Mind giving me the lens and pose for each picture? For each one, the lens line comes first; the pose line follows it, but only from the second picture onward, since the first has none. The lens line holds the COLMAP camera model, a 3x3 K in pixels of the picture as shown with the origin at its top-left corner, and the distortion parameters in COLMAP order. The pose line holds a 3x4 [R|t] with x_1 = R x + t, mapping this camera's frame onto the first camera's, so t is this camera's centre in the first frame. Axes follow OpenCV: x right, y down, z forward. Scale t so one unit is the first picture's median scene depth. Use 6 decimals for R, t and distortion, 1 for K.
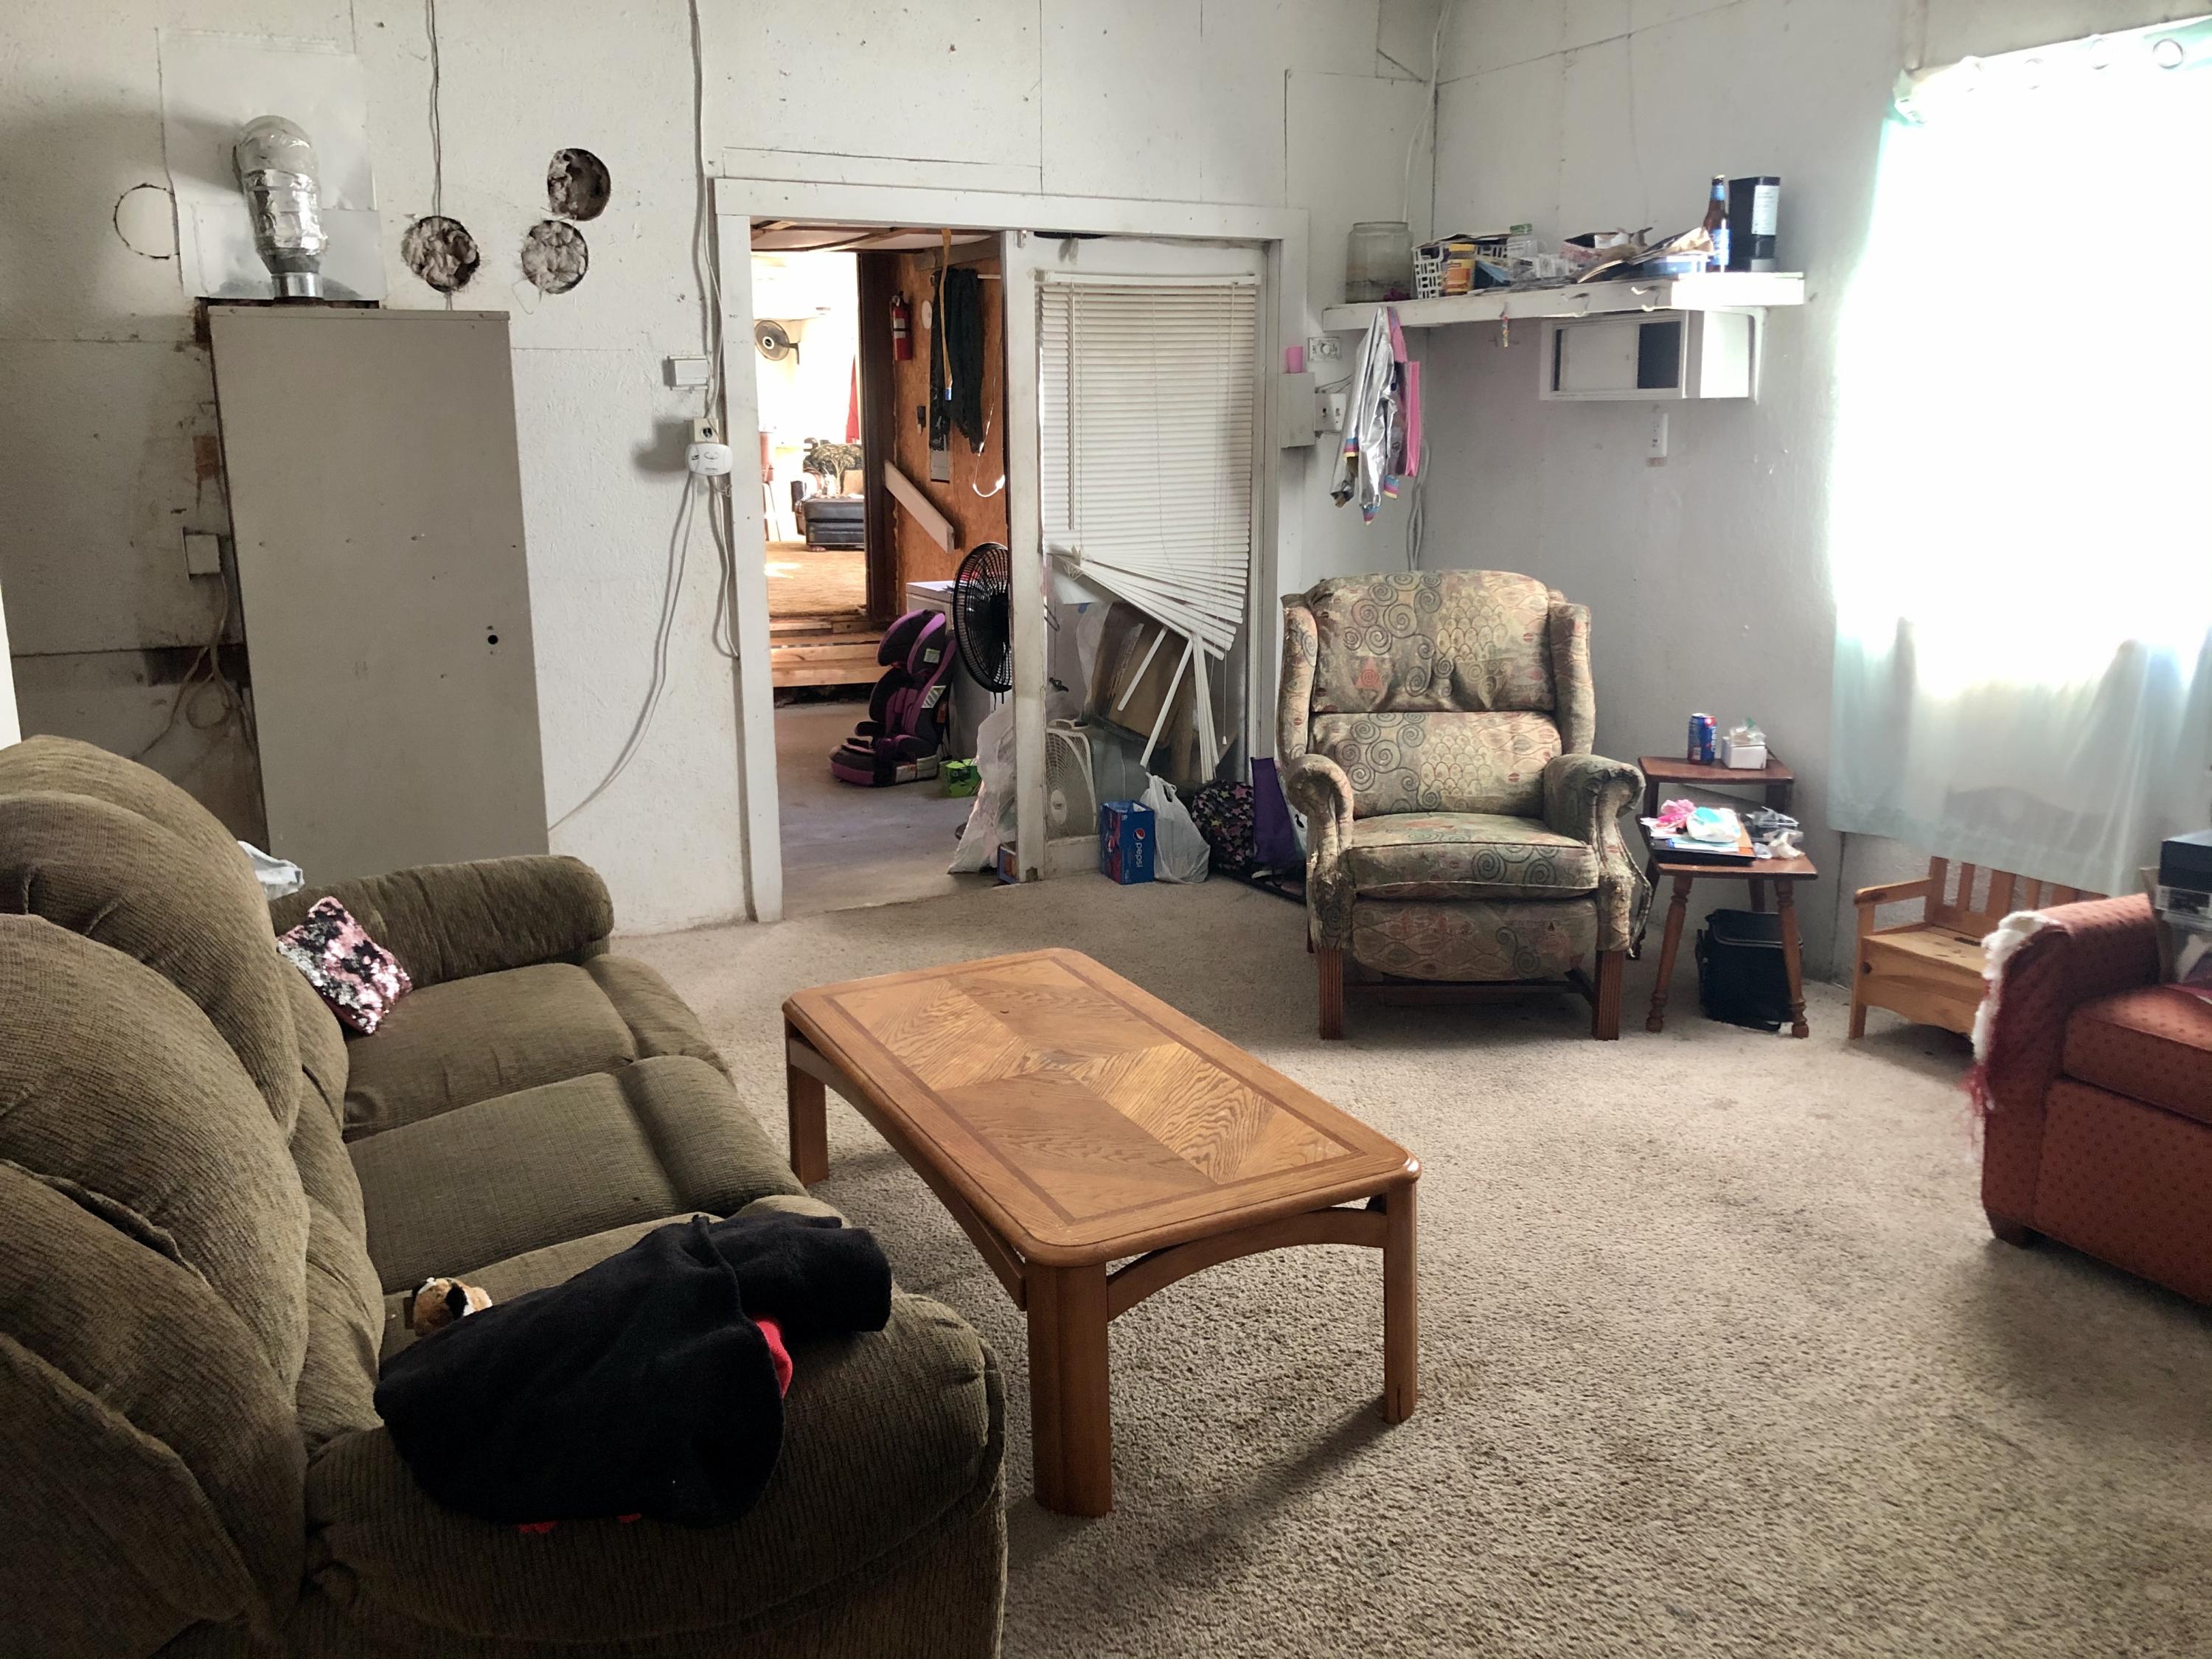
lens RADIAL K [[1824.9, 0, 1112.1], [0, 1824.9, 840.9], [0, 0, 1]] dist [-0.003945, -0.005111]
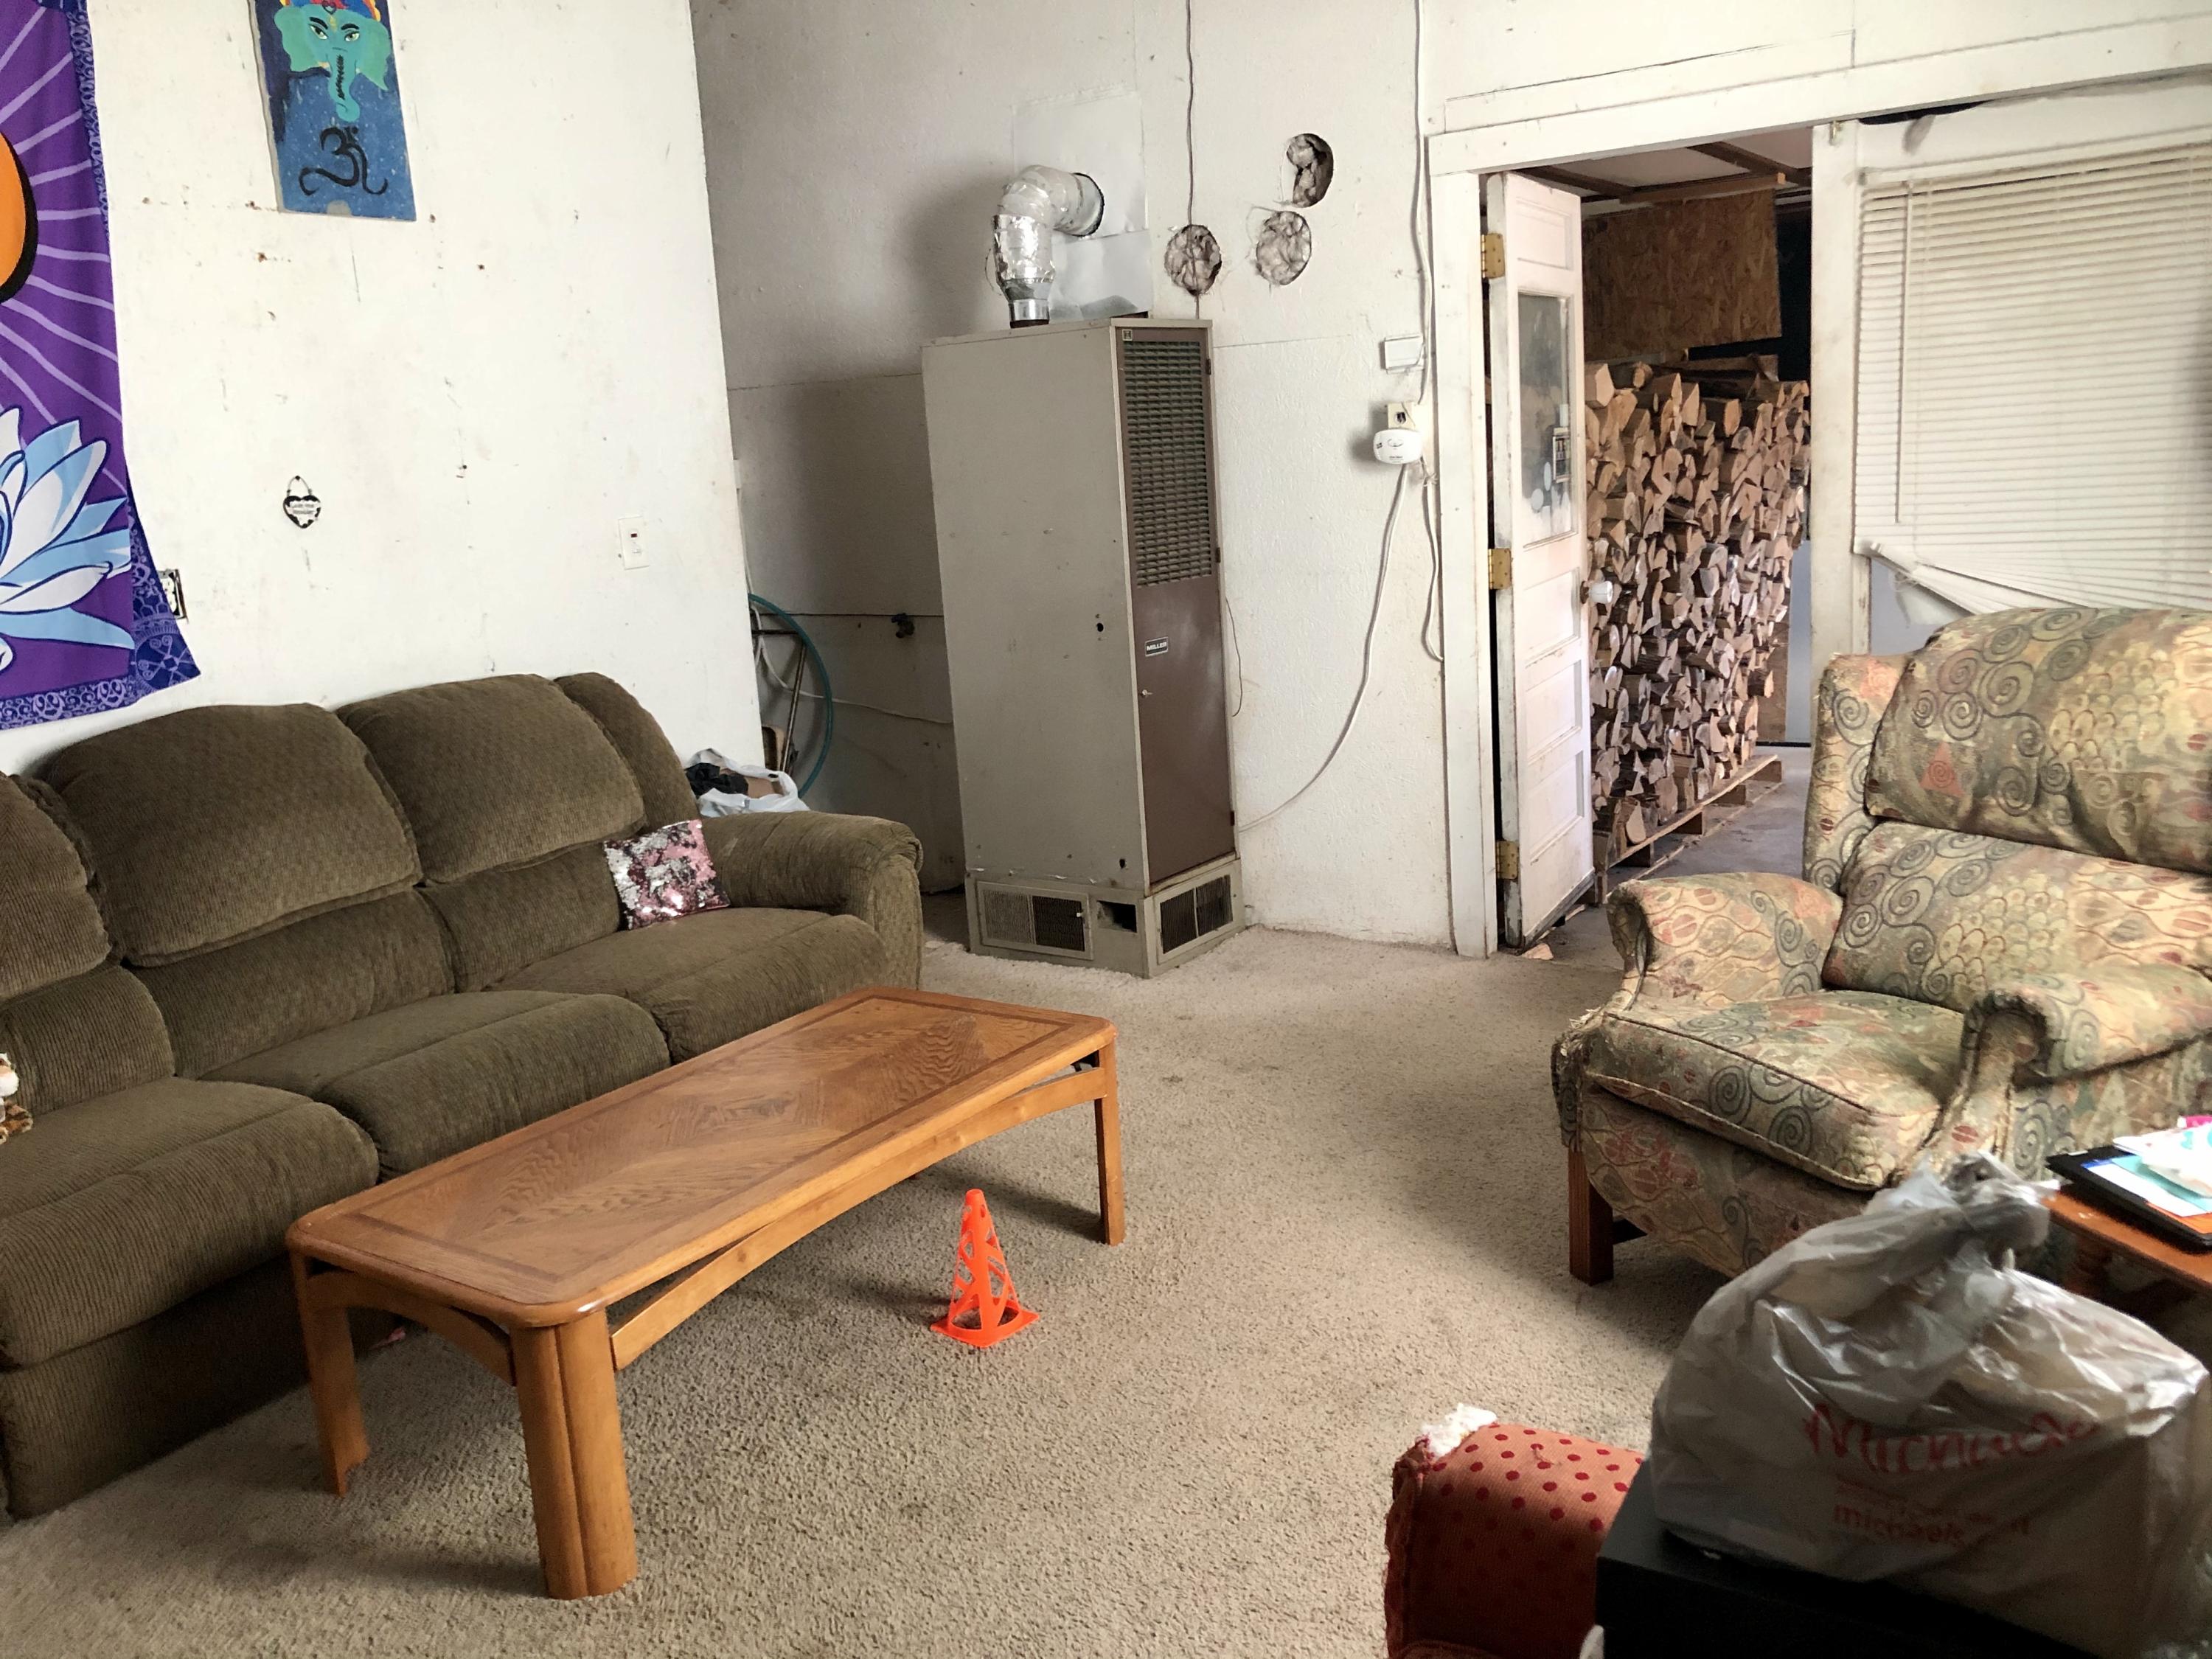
lens RADIAL K [[1824.9, 0, 1106.2], [0, 1824.9, 810.3], [0, 0, 1]] dist [-0.003945, -0.005111]
pose [[0.457316, 0.152536, -0.876125, 0.559510], [-0.143297, 0.984946, 0.096684, -0.096895], [0.877683, 0.081331, 0.472290, 0.455622]]
